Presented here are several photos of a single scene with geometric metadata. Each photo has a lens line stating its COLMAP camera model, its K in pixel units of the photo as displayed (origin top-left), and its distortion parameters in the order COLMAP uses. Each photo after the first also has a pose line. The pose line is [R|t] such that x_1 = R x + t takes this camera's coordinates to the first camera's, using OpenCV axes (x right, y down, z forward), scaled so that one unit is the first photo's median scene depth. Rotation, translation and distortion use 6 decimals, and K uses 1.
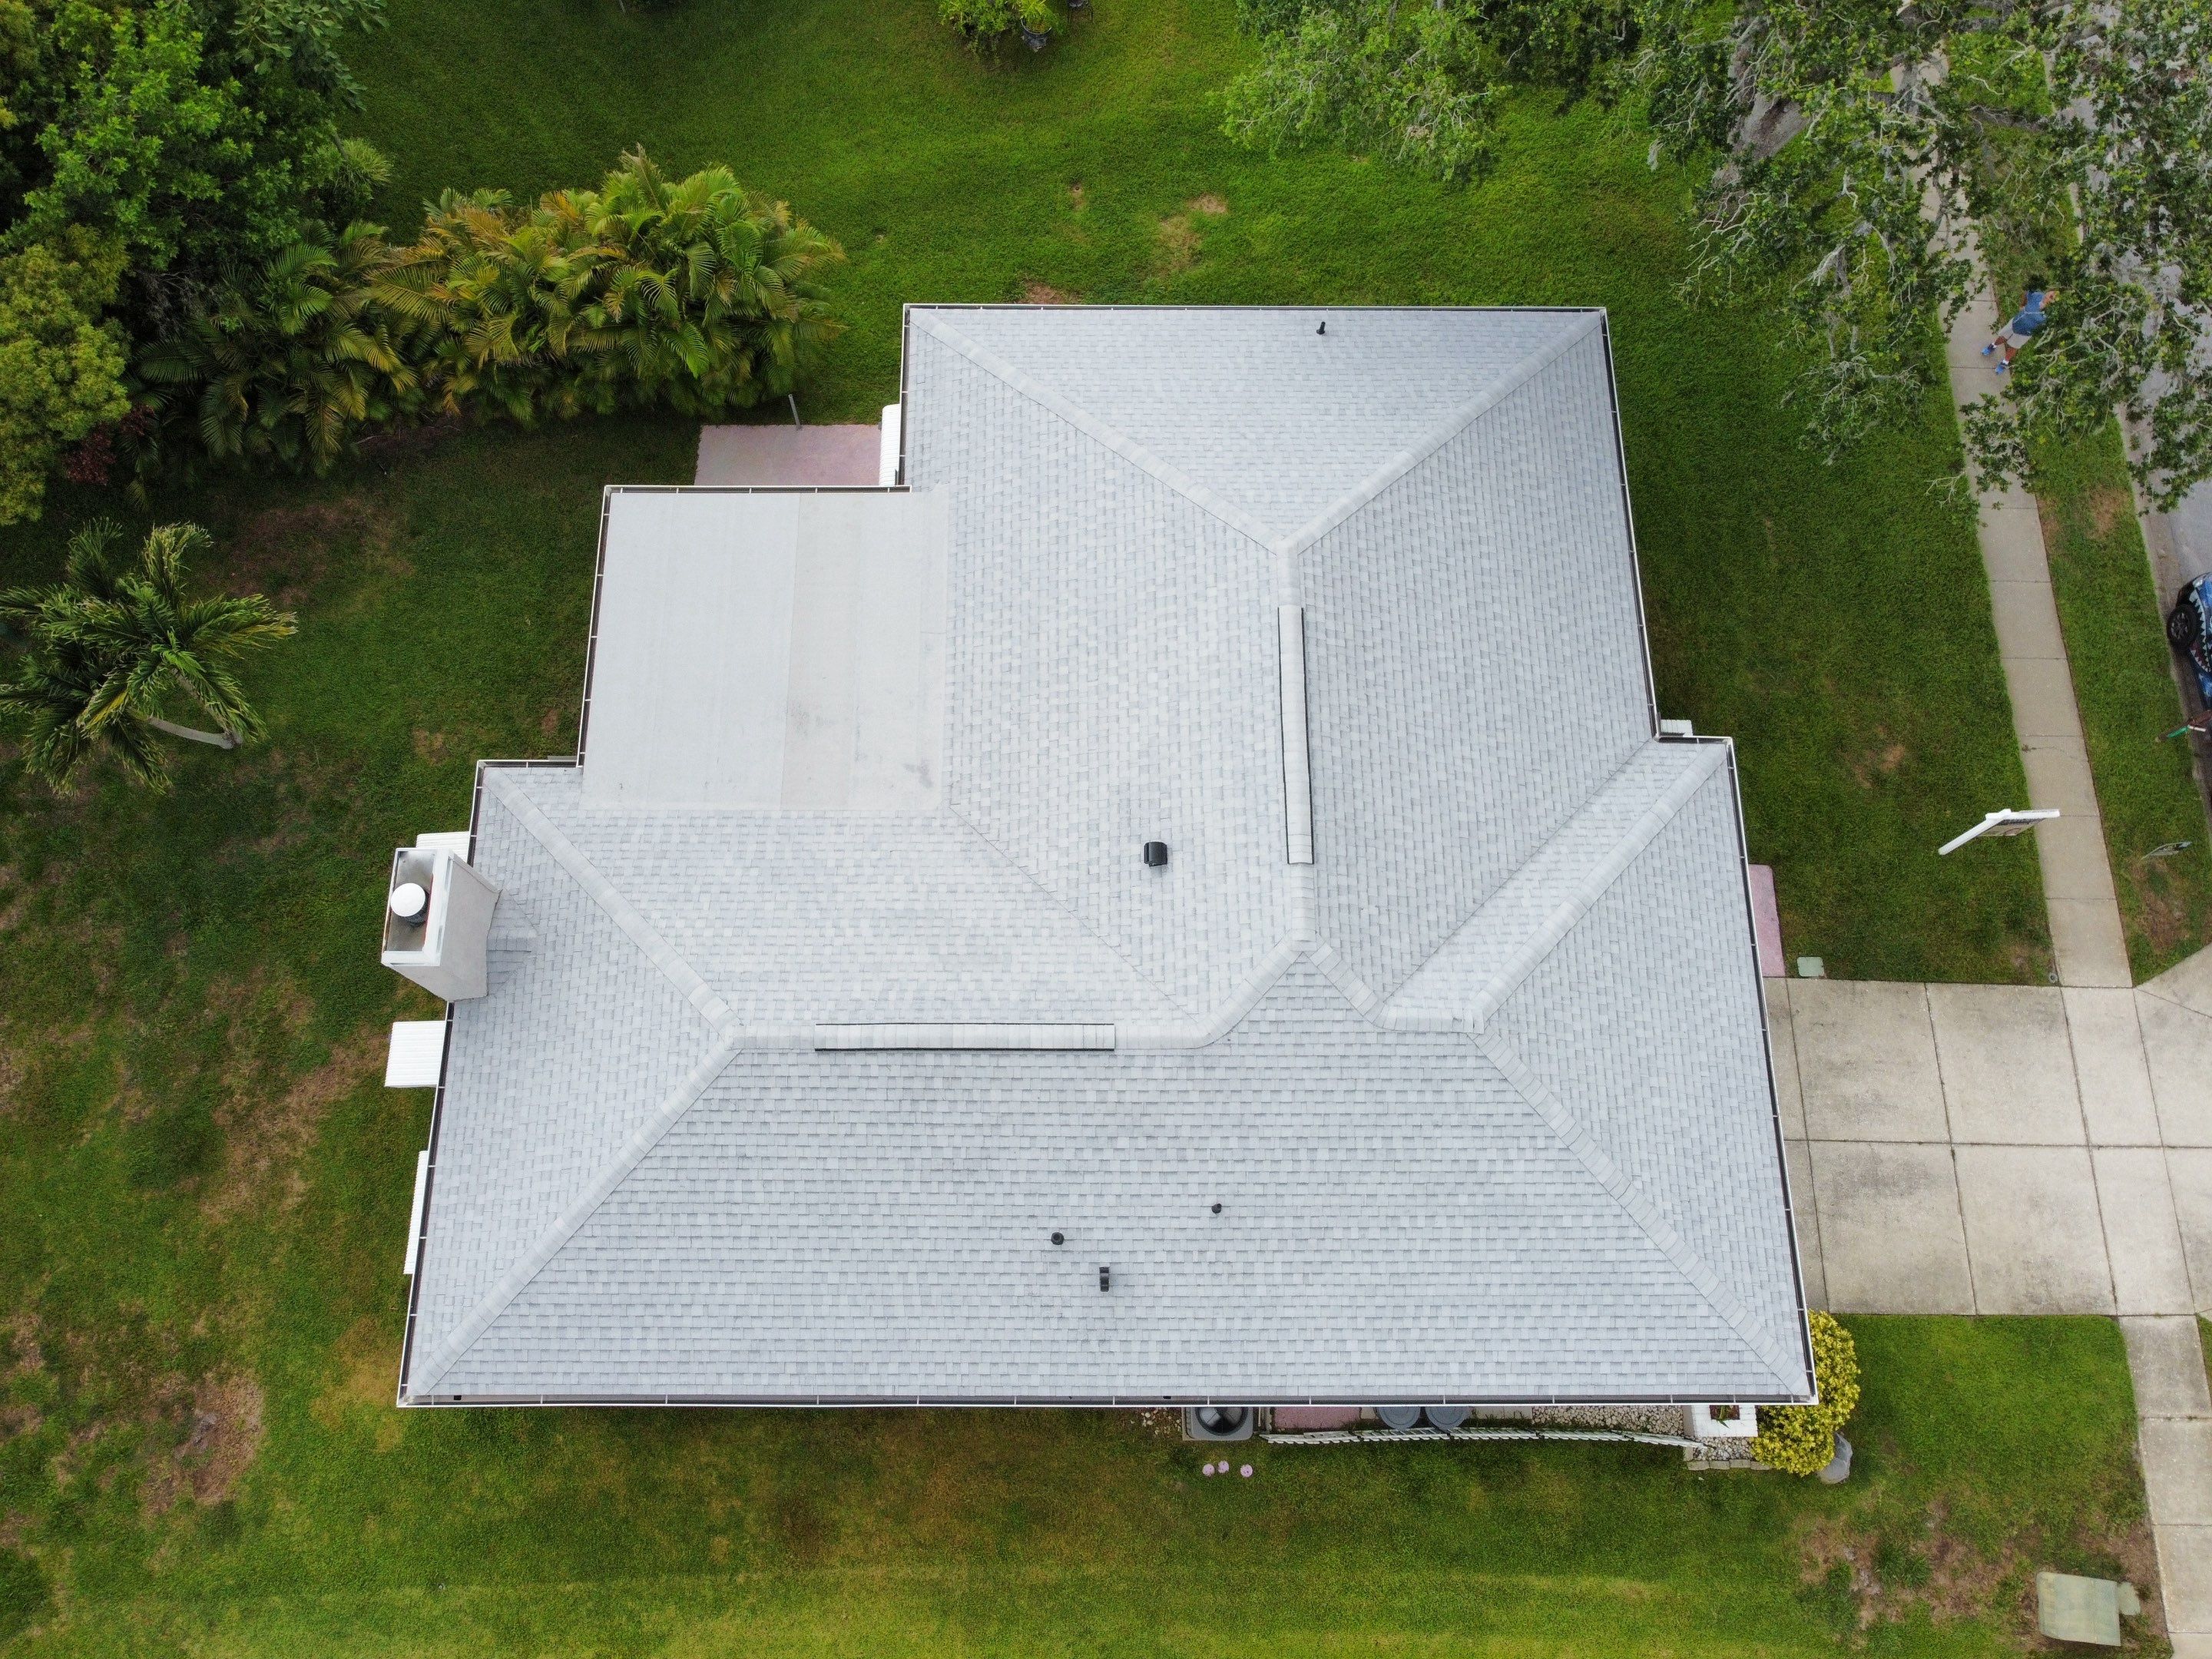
lens RADIAL K [[1669.1, 0, 1087.1], [0, 1669.1, 814.0], [0, 0, 1]] dist [0.021657, -0.029565]
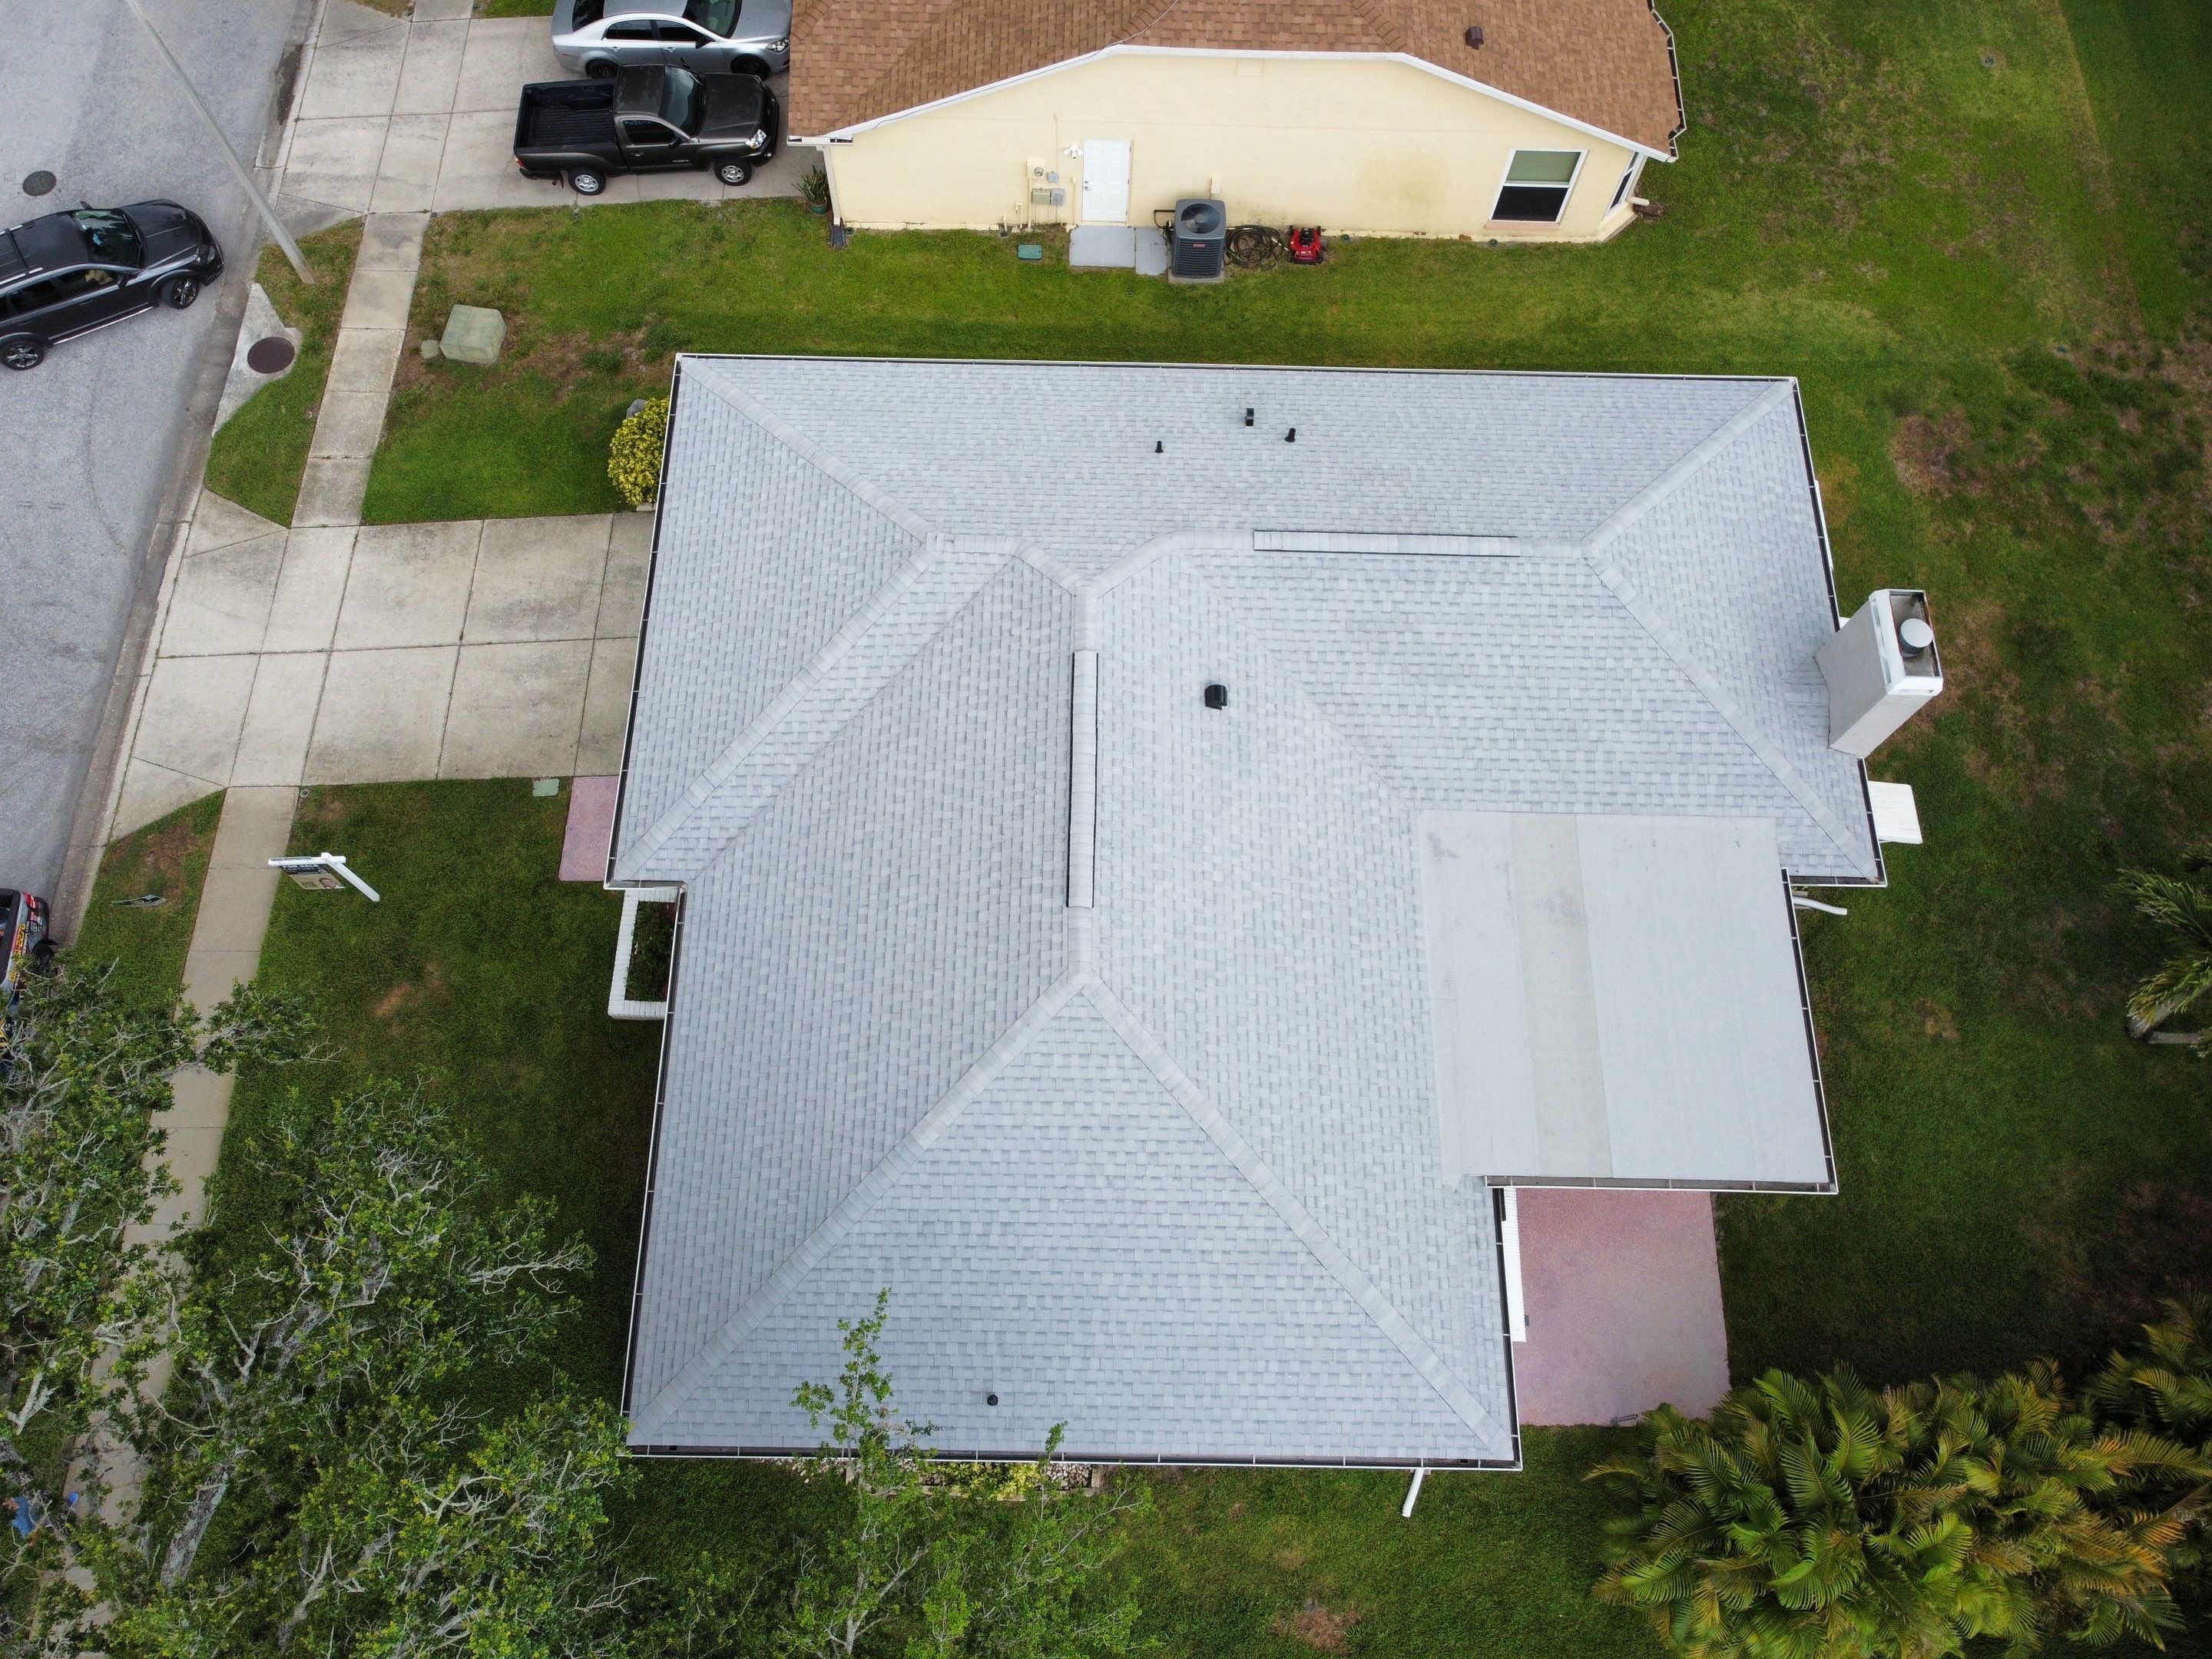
lens RADIAL K [[1669.1, 0, 1074.9], [0, 1669.1, 809.8], [0, 0, 1]] dist [0.021657, -0.029565]
pose [[-0.999508, -0.026417, -0.016919, 0.134453], [0.008699, -0.751575, 0.659590, -0.662662], [-0.030140, 0.659118, 0.751435, 0.244834]]
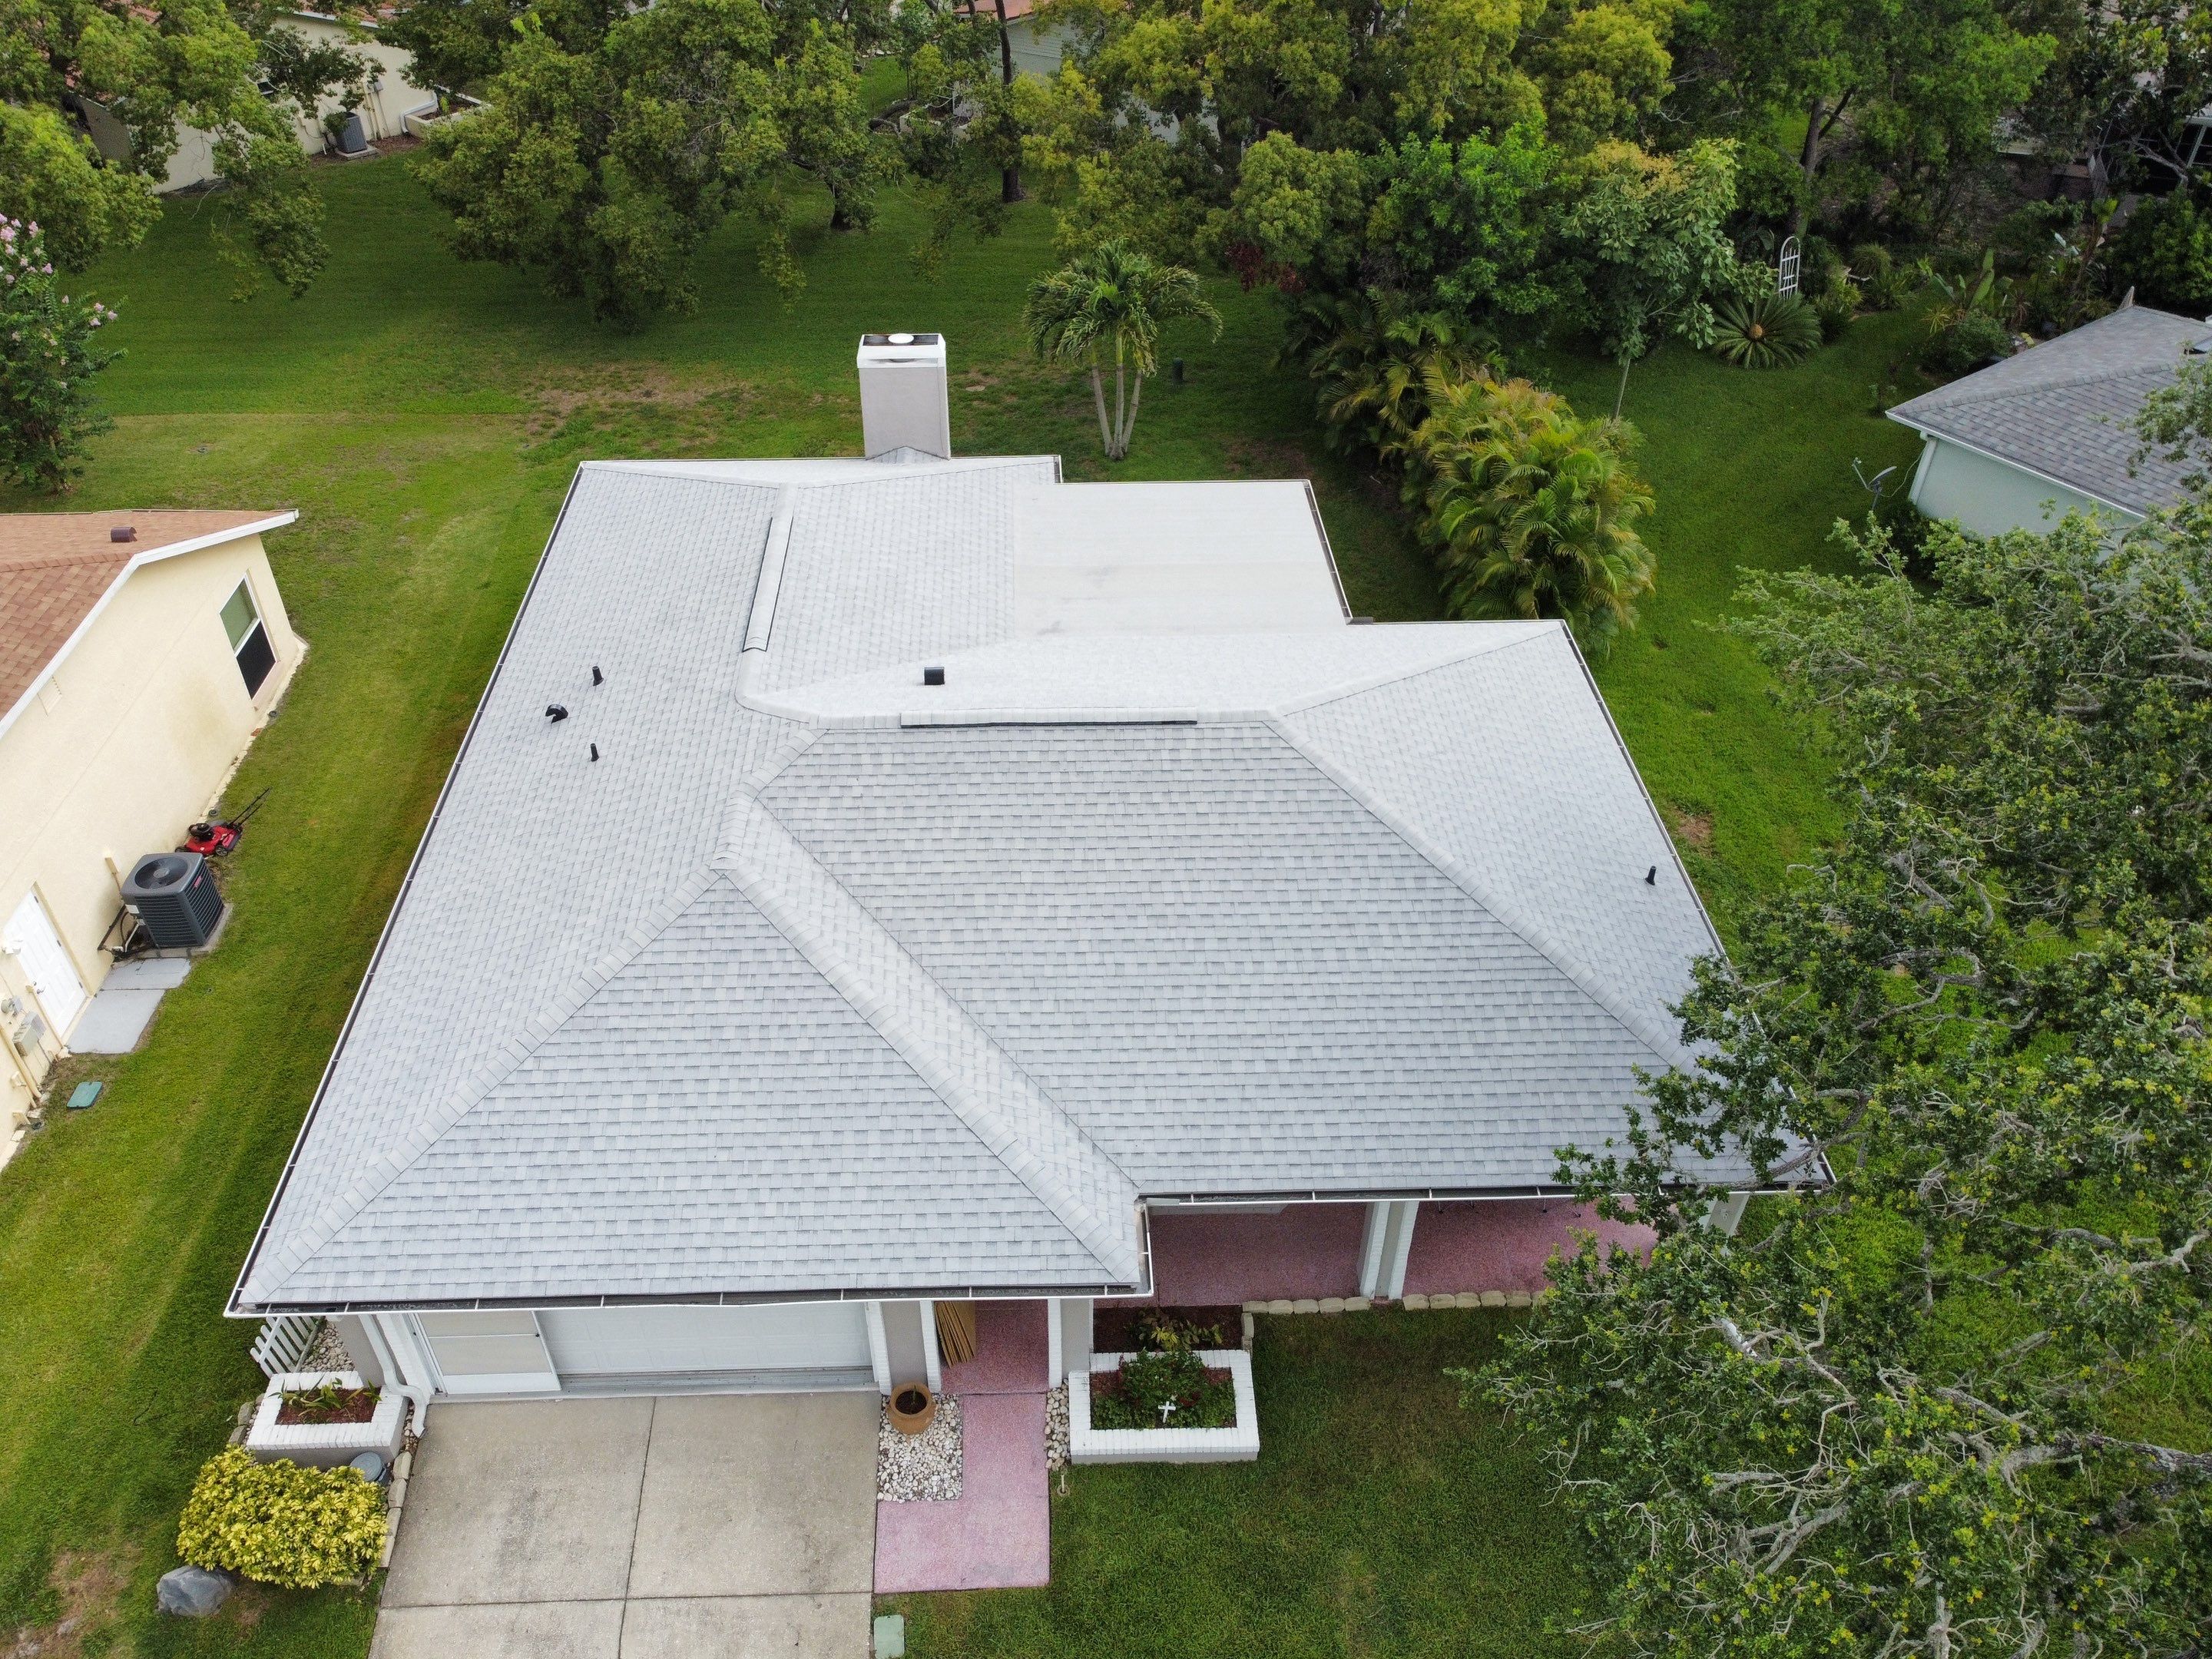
lens RADIAL K [[1669.1, 0, 1078.9], [0, 1669.1, 819.9], [0, 0, 1]] dist [0.021657, -0.029565]
pose [[0.035601, 0.620803, -0.783157, 0.822382], [-0.946973, 0.271362, 0.172059, -0.192959], [0.319334, 0.735504, 0.597545, 0.450168]]
